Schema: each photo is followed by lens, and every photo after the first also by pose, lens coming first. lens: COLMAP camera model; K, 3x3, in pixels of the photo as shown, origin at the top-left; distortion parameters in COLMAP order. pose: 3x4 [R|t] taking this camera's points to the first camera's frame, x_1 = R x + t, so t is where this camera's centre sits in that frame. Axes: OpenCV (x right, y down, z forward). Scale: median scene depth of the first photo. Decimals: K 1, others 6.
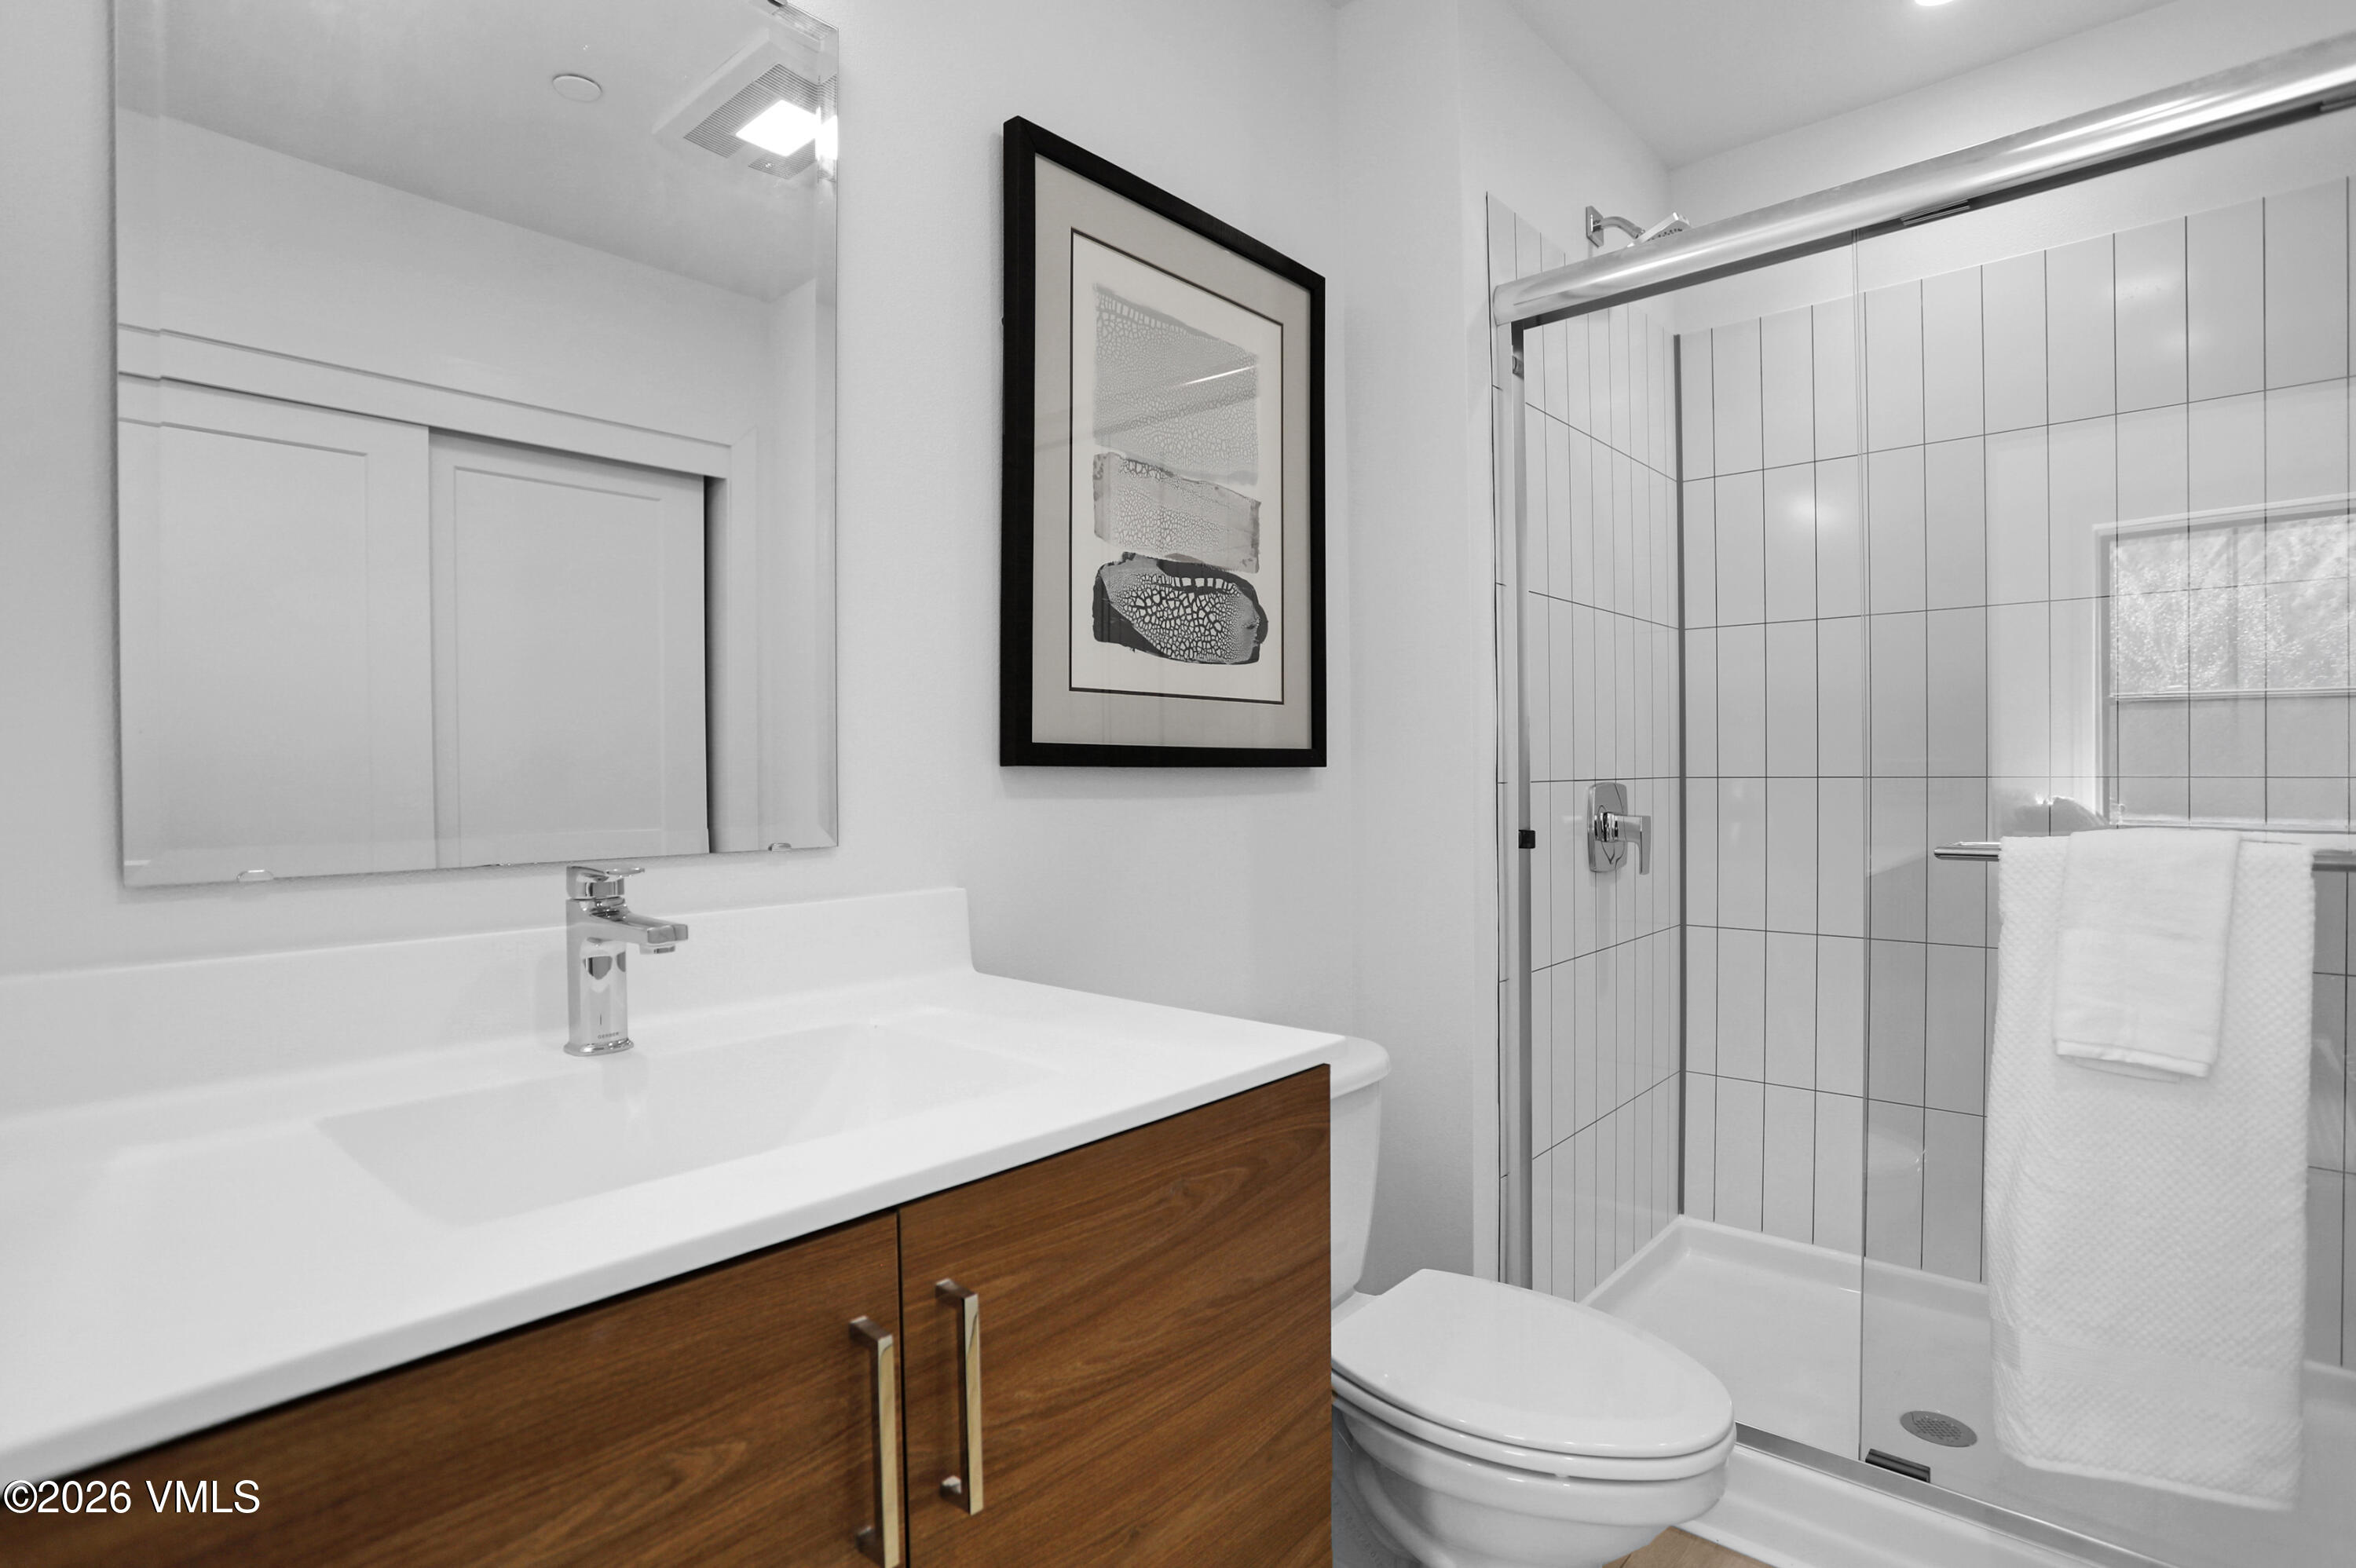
lens RADIAL K [[1184.2, 0, 1152.2], [0, 1184.2, 783.2], [0, 0, 1]] dist [-0.049486, 0.011781]
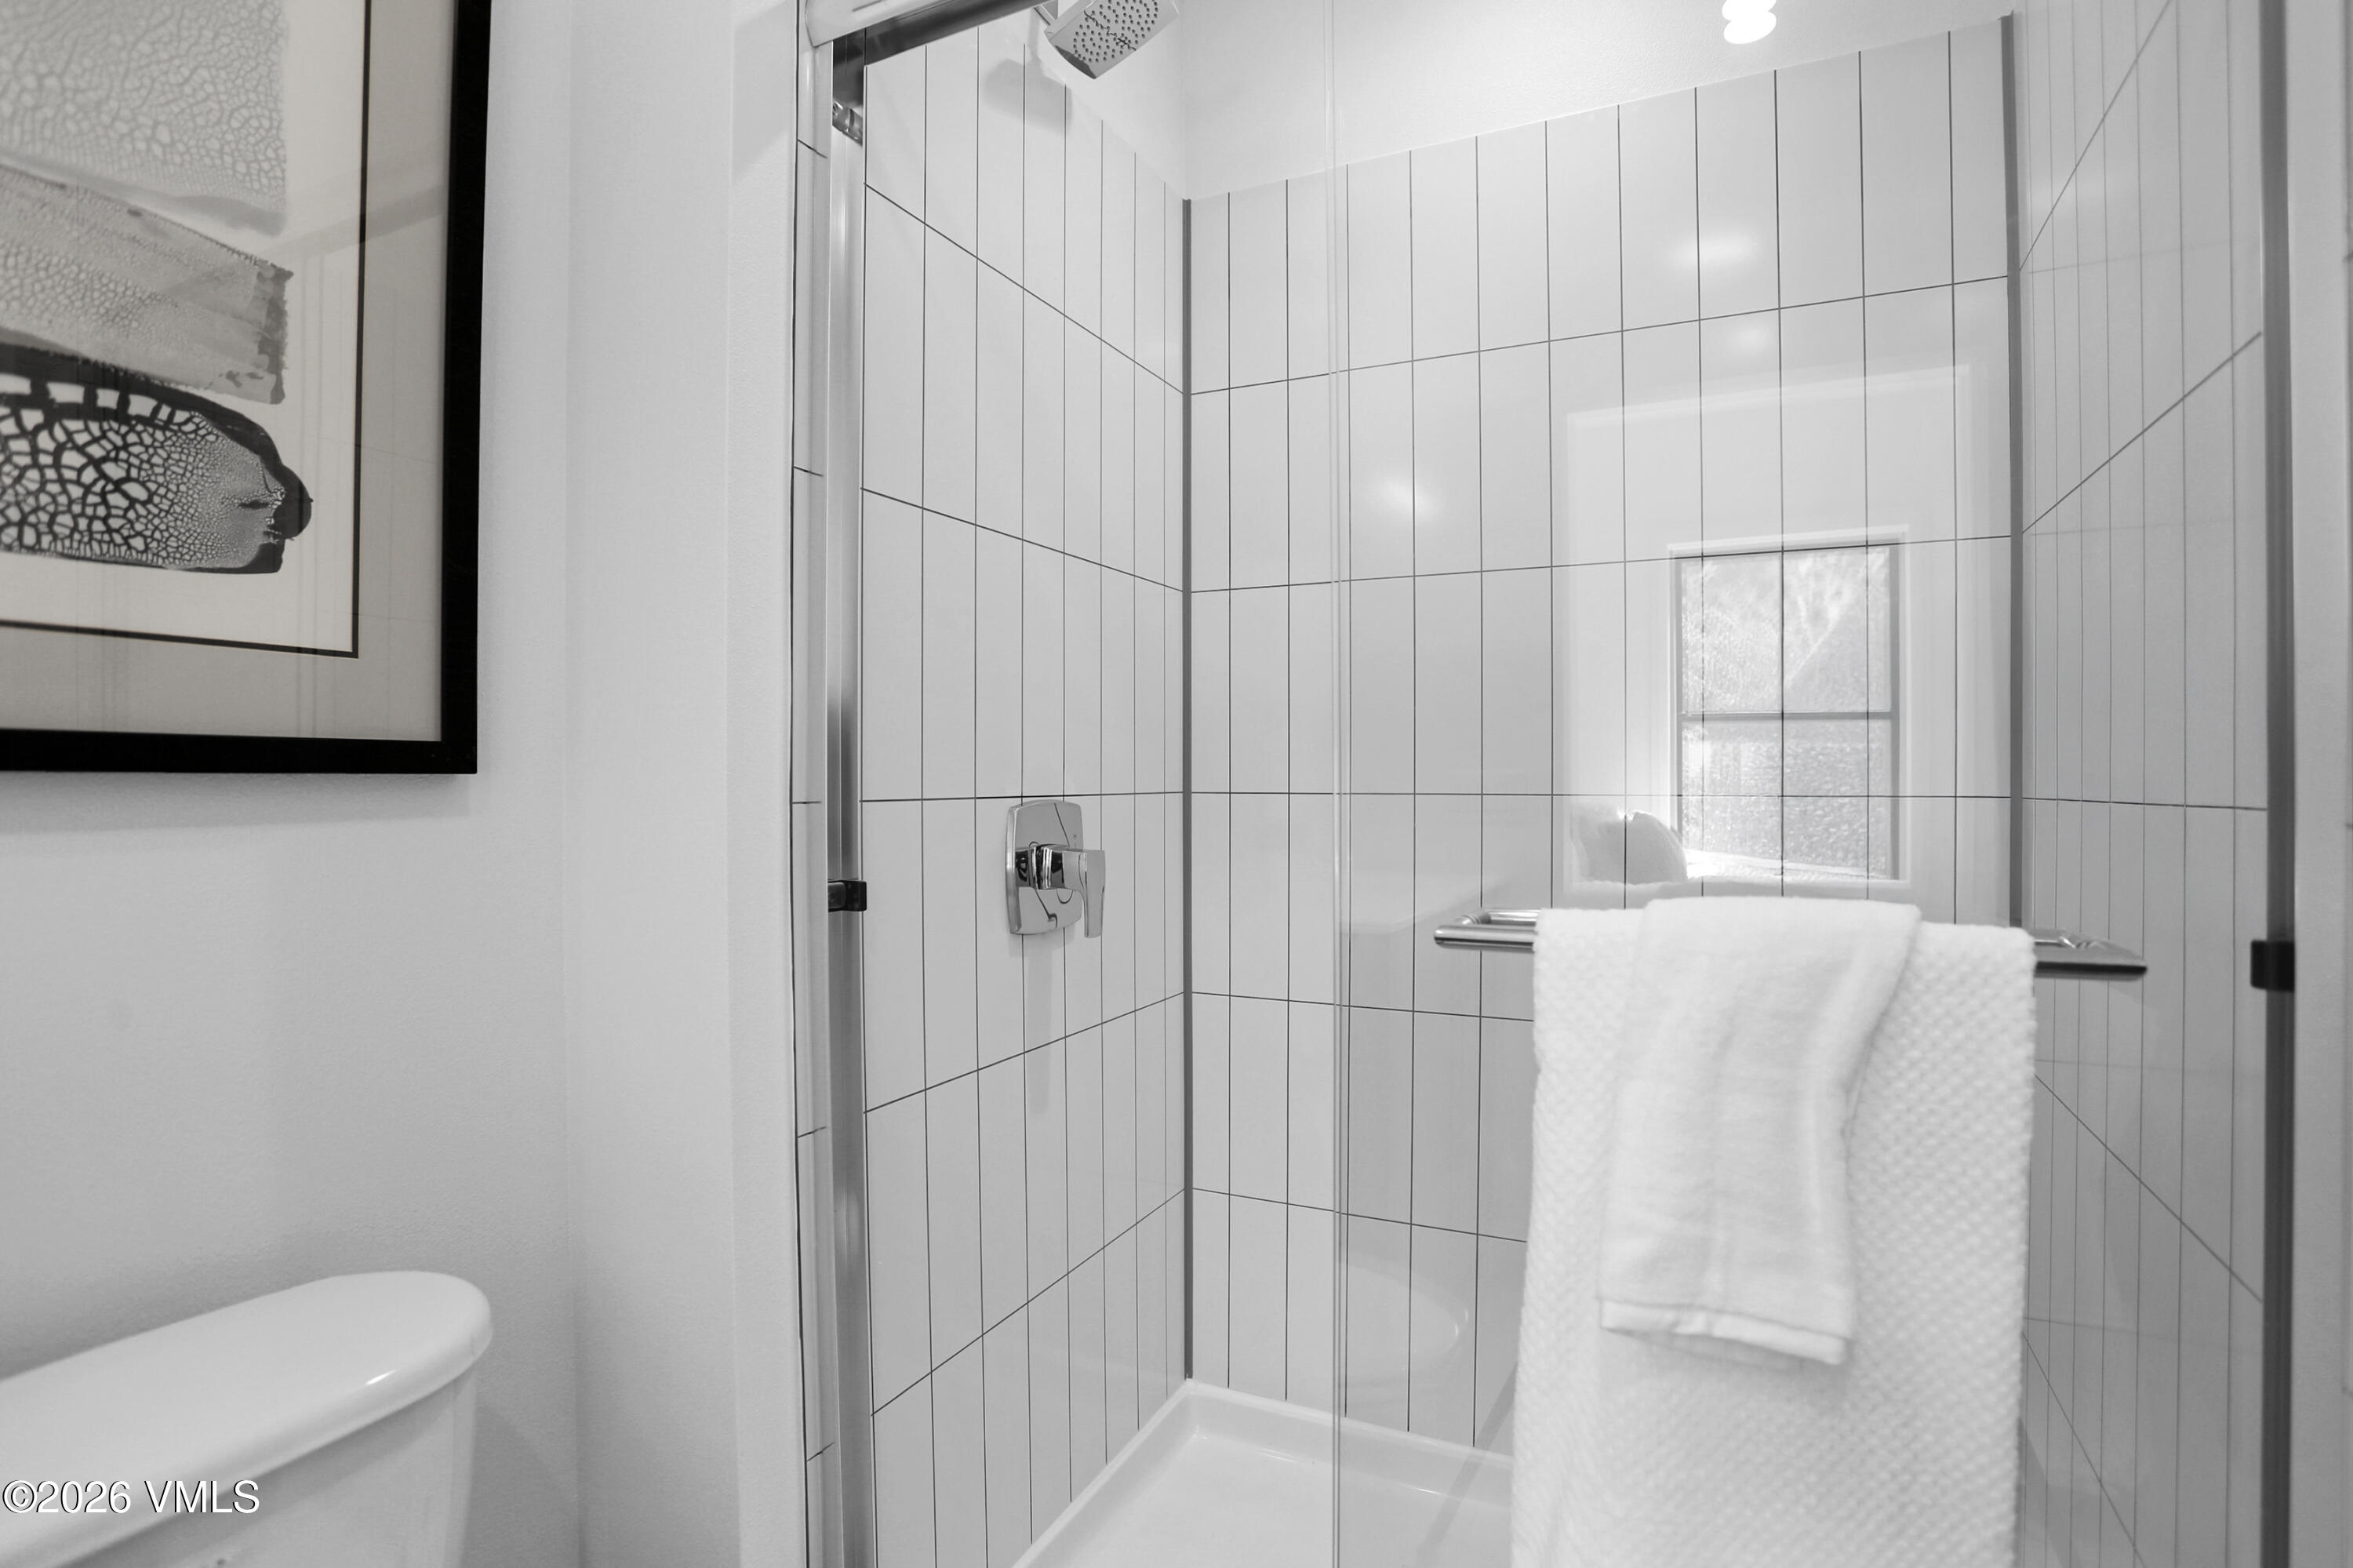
lens RADIAL K [[1182.8, 0, 1163.6], [0, 1182.8, 786.7], [0, 0, 1]] dist [-0.049486, 0.011781]
pose [[0.961267, 0.004388, 0.275585, 0.318246], [-0.003069, 0.999982, -0.005216, -0.006377], [-0.275603, 0.004168, 0.961263, 0.392791]]
